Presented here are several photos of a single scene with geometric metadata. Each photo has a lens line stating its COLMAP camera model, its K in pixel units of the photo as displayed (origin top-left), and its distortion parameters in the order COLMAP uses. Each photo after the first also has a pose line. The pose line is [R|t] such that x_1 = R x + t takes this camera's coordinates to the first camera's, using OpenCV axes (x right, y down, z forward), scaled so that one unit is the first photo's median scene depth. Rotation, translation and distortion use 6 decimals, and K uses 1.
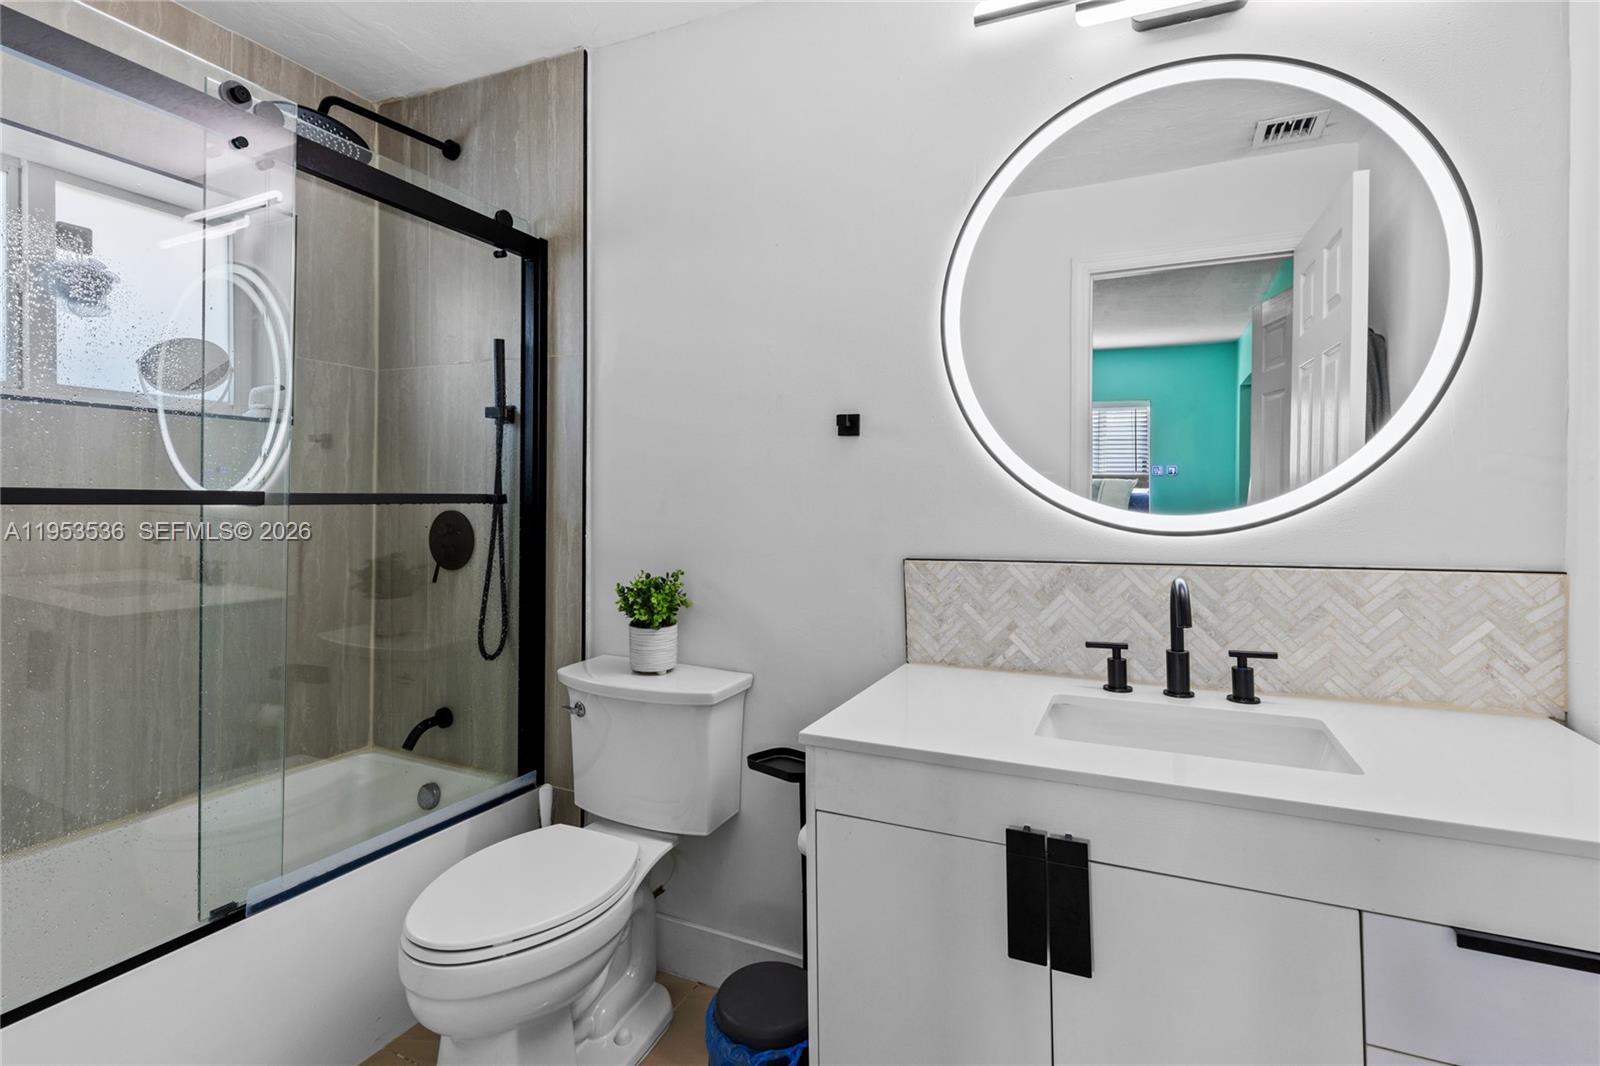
lens RADIAL K [[755.8, 0, 802.4], [0, 755.8, 491.1], [0, 0, 1]] dist [0.000340, -0.000032]
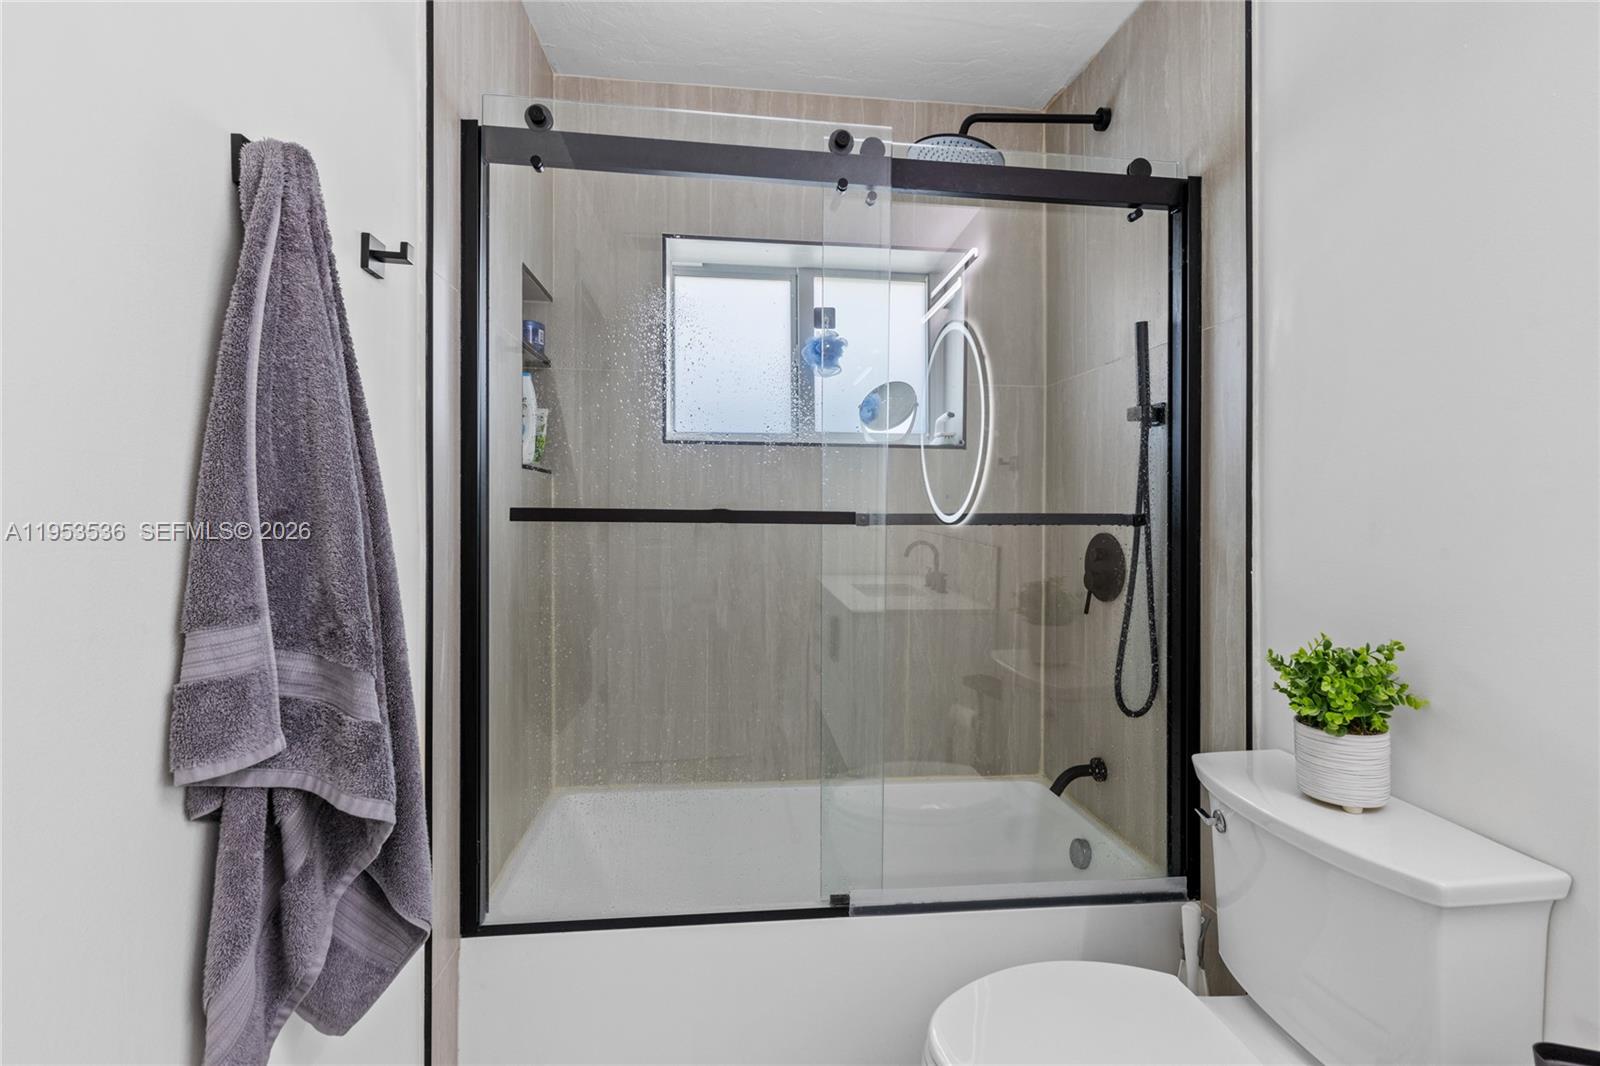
lens RADIAL K [[728.7, 0, 797.5], [0, 728.7, 510.3], [0, 0, 1]] dist [0.003563, 0.000038]
pose [[0.531539, -0.008977, -0.846986, 0.062918], [0.006755, 0.999957, -0.006360, 0.002970], [0.847007, -0.002340, 0.531577, 0.275636]]
